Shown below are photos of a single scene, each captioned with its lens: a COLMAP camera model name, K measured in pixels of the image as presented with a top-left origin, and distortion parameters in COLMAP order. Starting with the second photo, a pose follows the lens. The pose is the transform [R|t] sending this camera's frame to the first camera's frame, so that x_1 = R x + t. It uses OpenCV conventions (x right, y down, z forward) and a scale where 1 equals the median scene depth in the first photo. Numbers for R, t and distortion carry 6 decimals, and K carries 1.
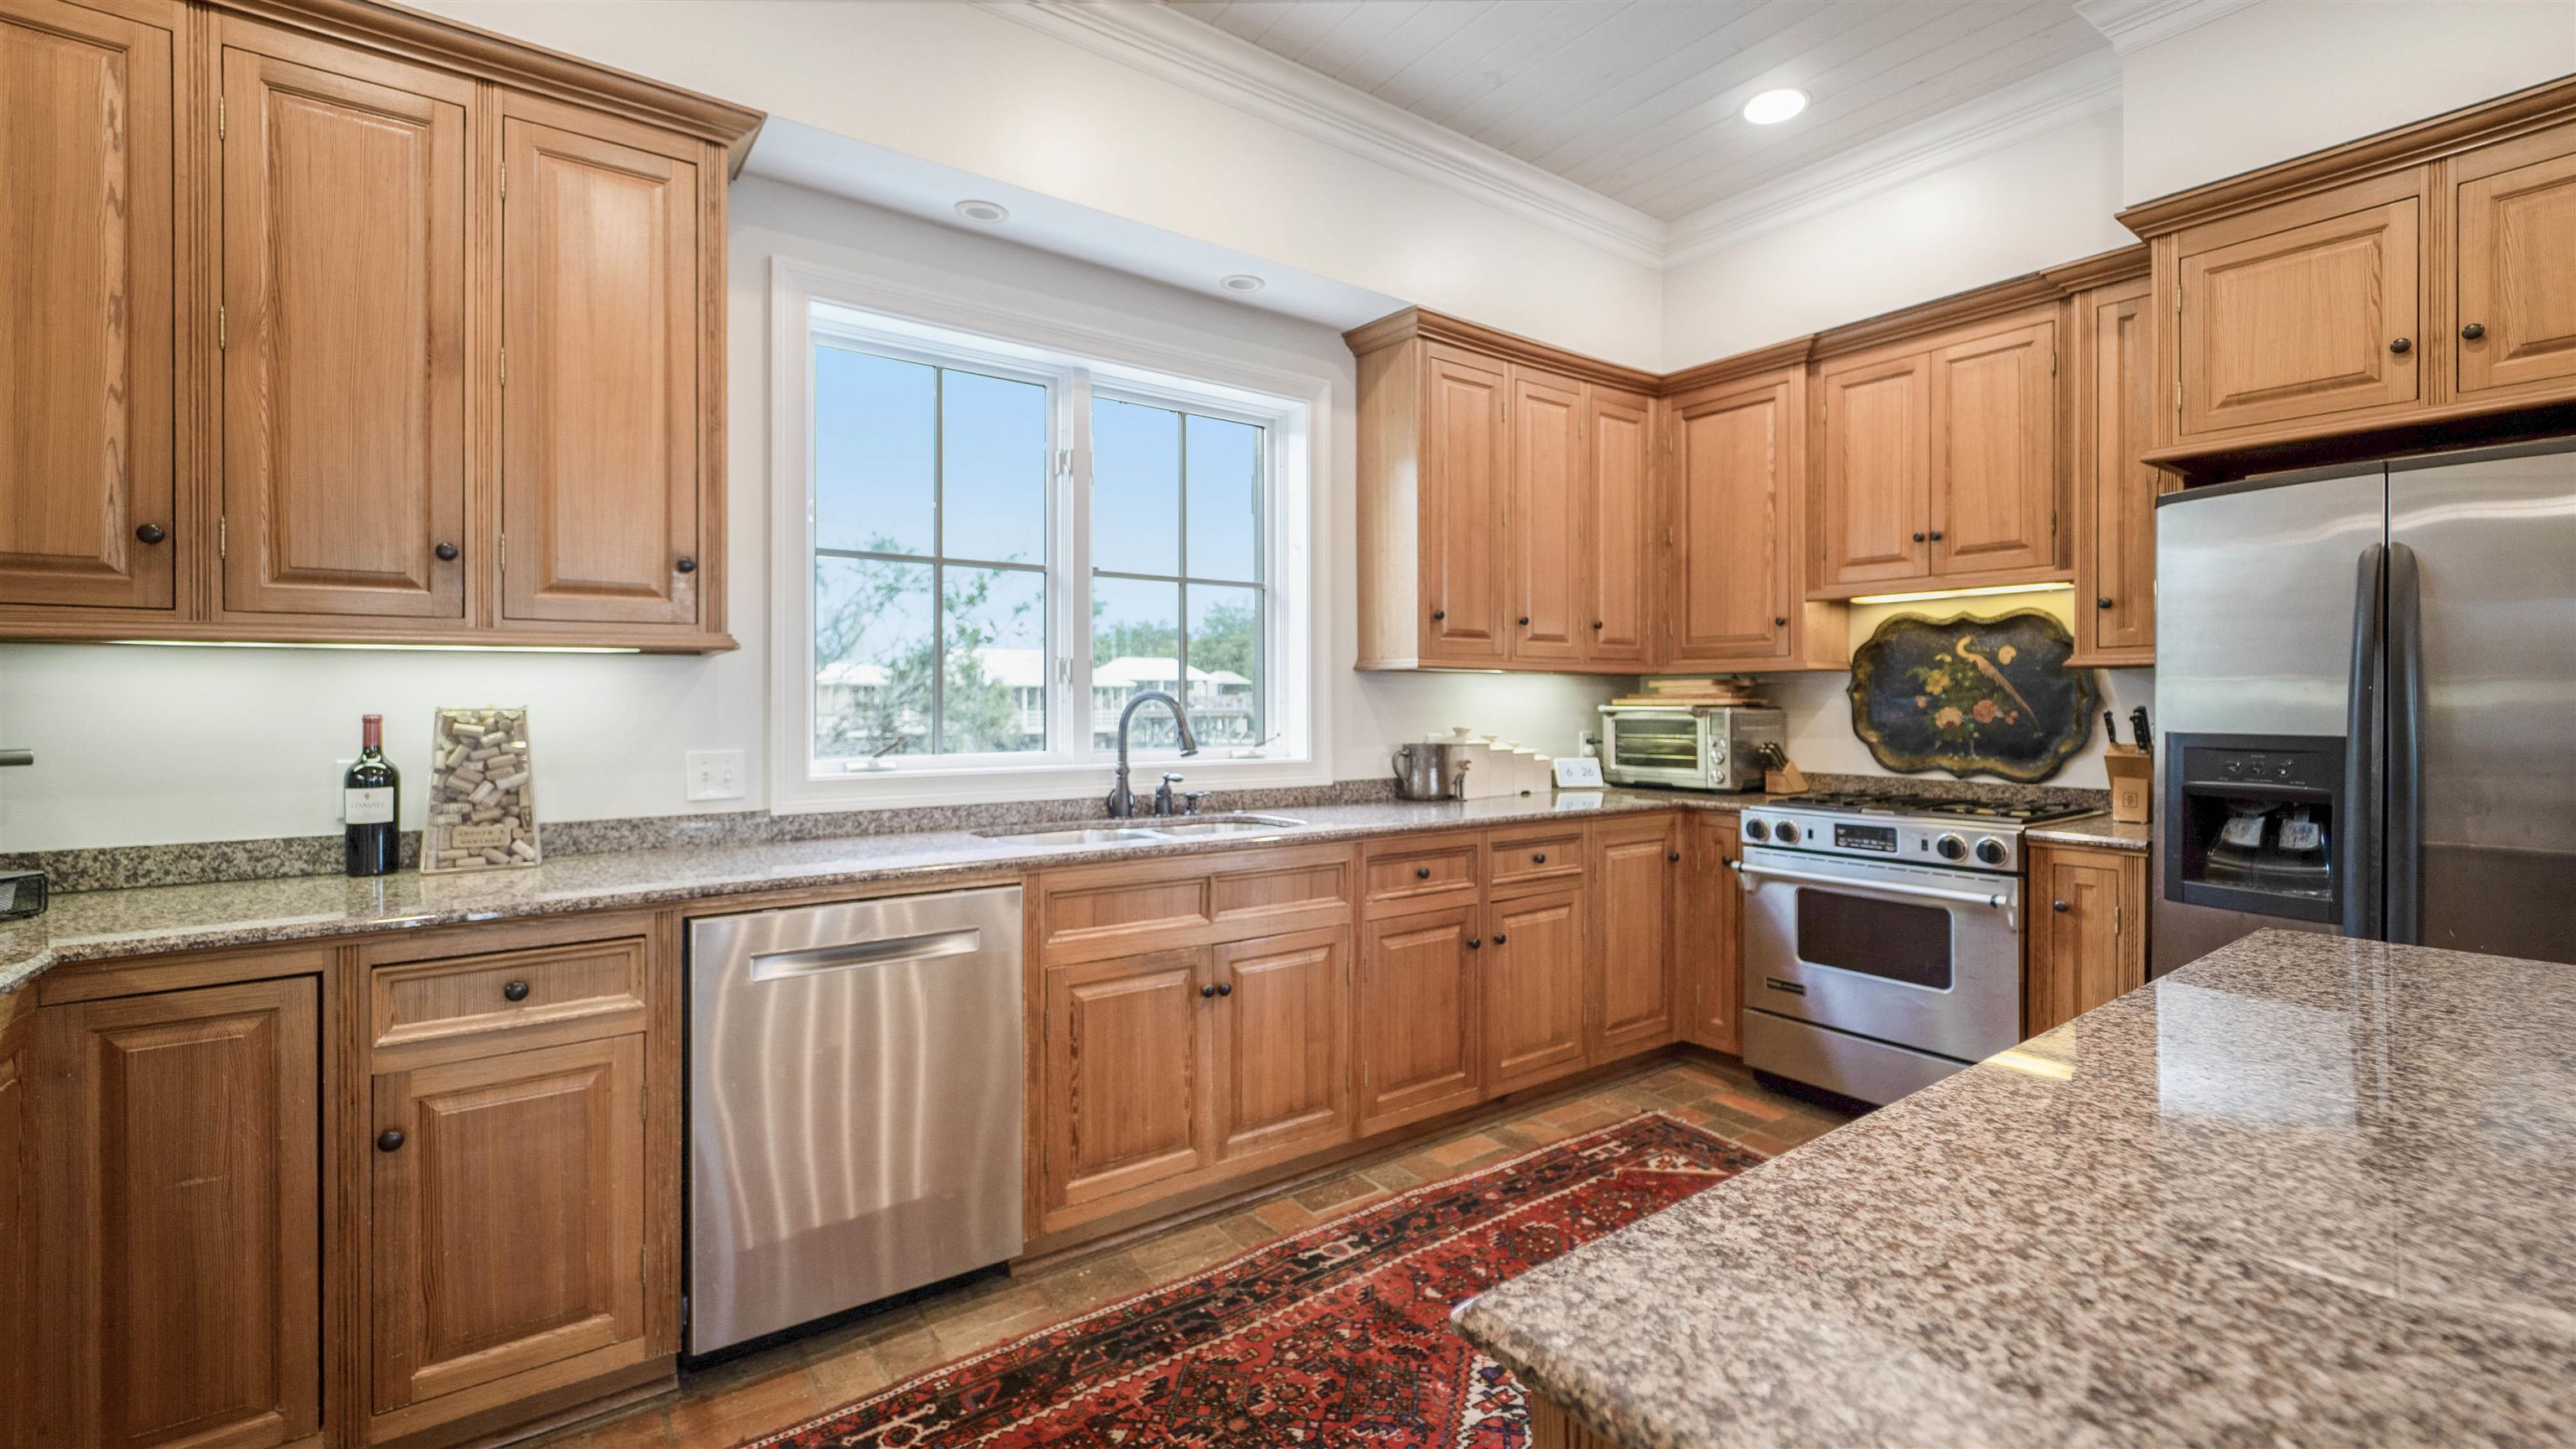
lens RADIAL K [[1082.3, 0, 1351.7], [0, 1082.3, 711.0], [0, 0, 1]] dist [0.000380, 0.000066]
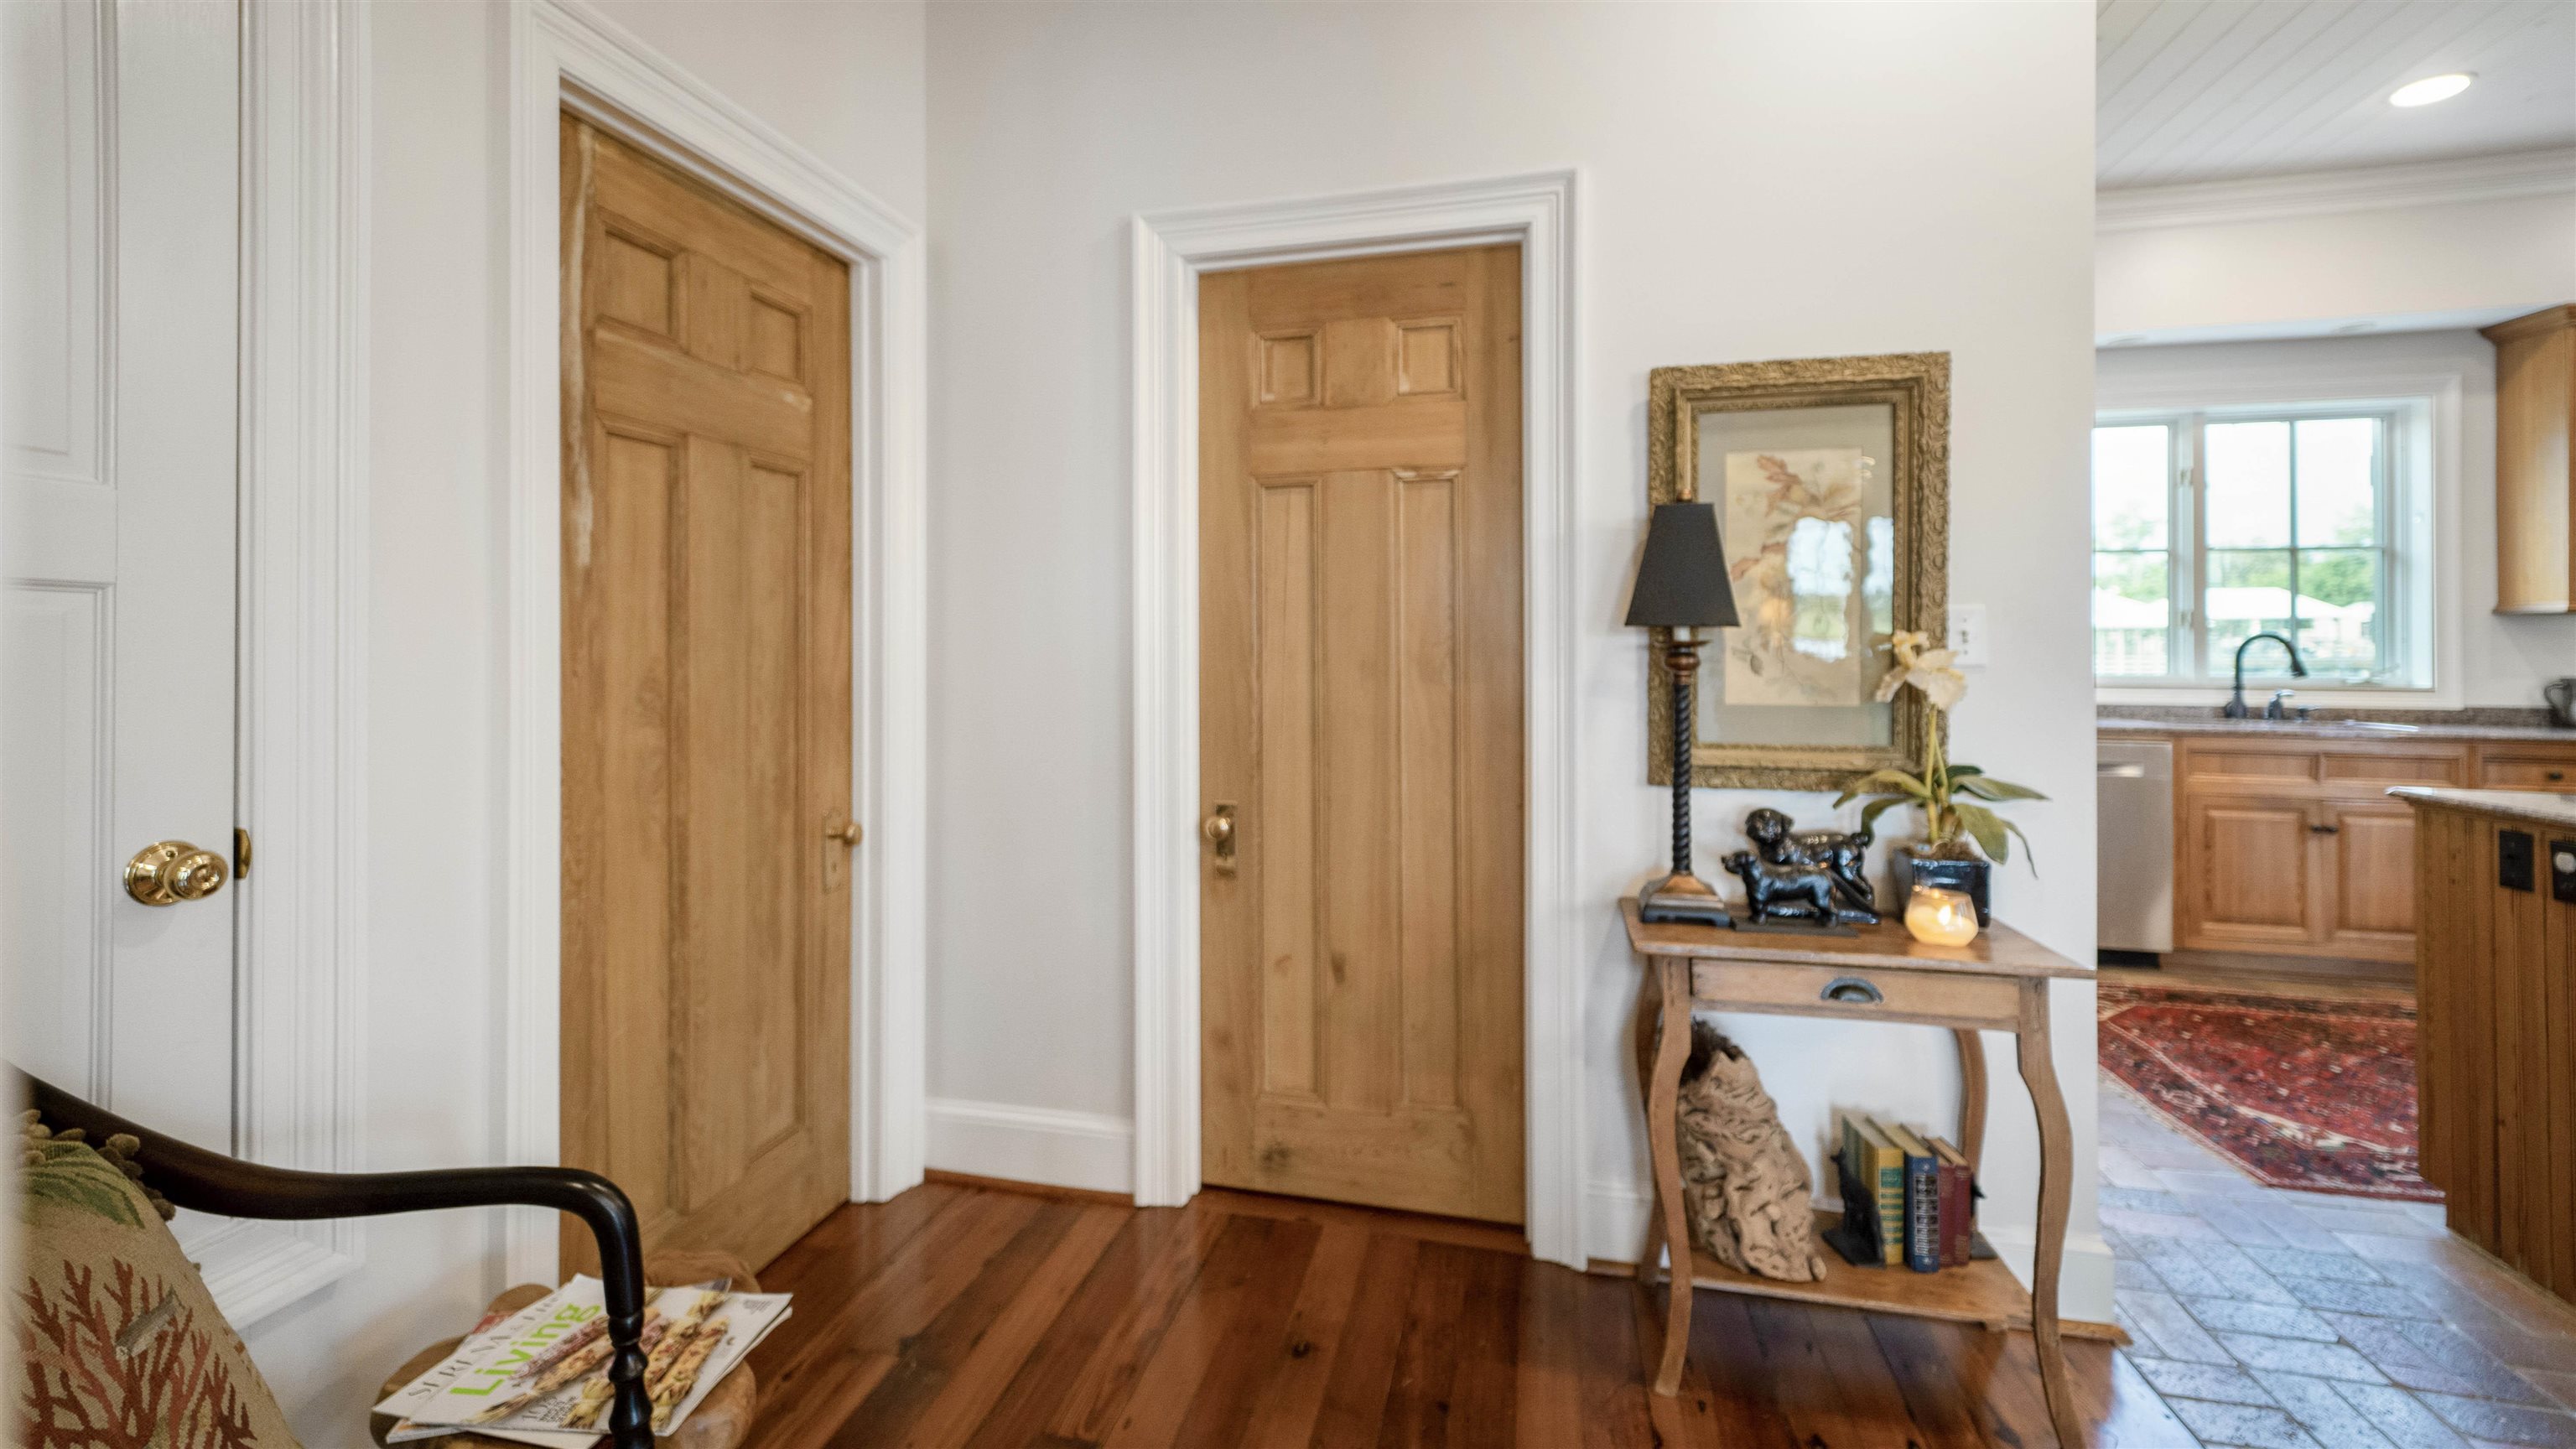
lens RADIAL K [[1096.5, 0, 1281.5], [0, 1096.5, 643.5], [0, 0, 1]] dist [0.003008, 0.000927]
pose [[0.621733, -0.001573, -0.783228, 0.168259], [-0.005768, 0.999962, -0.006588, 0.015256], [0.783208, 0.008614, 0.621700, -1.064391]]
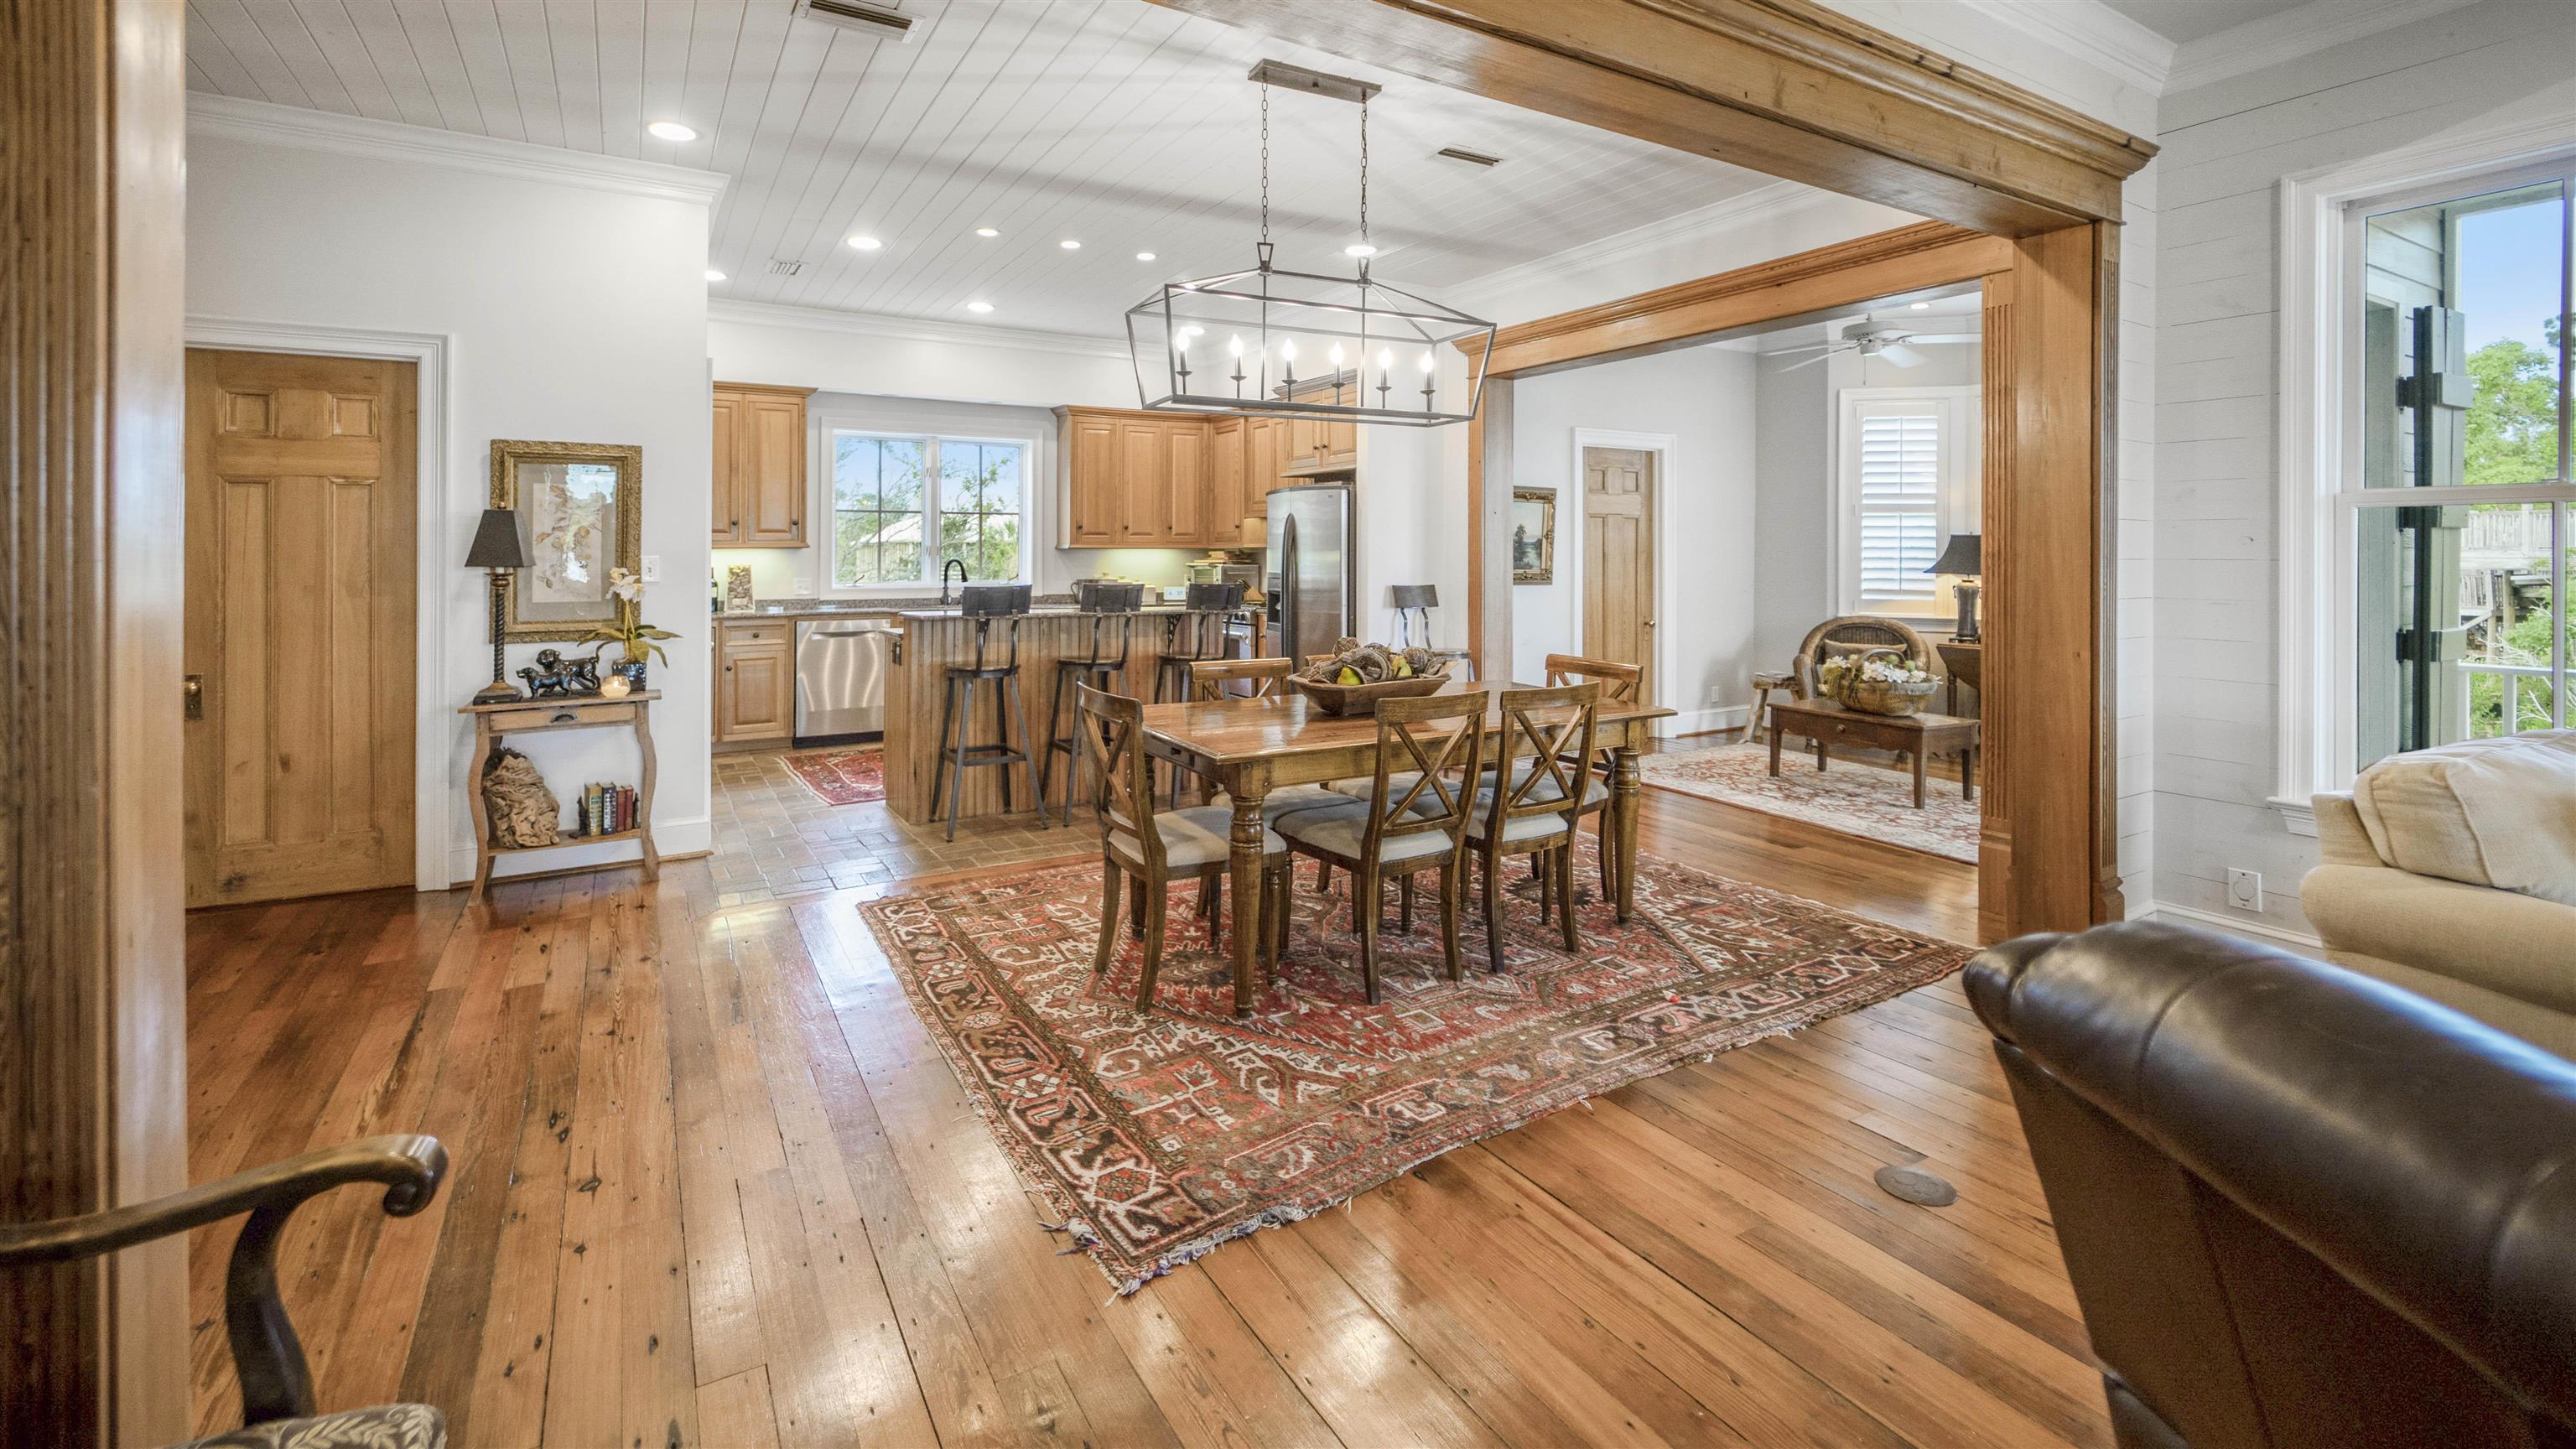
lens RADIAL K [[1107.9, 0, 1285.5], [0, 1107.9, 540.2], [0, 0, 1]] dist [-0.004418, -0.000792]
pose [[0.992405, -0.003985, -0.122948, 1.103894], [0.001505, 0.999794, -0.020252, -0.007402], [0.123003, 0.019913, 0.992206, -1.858848]]
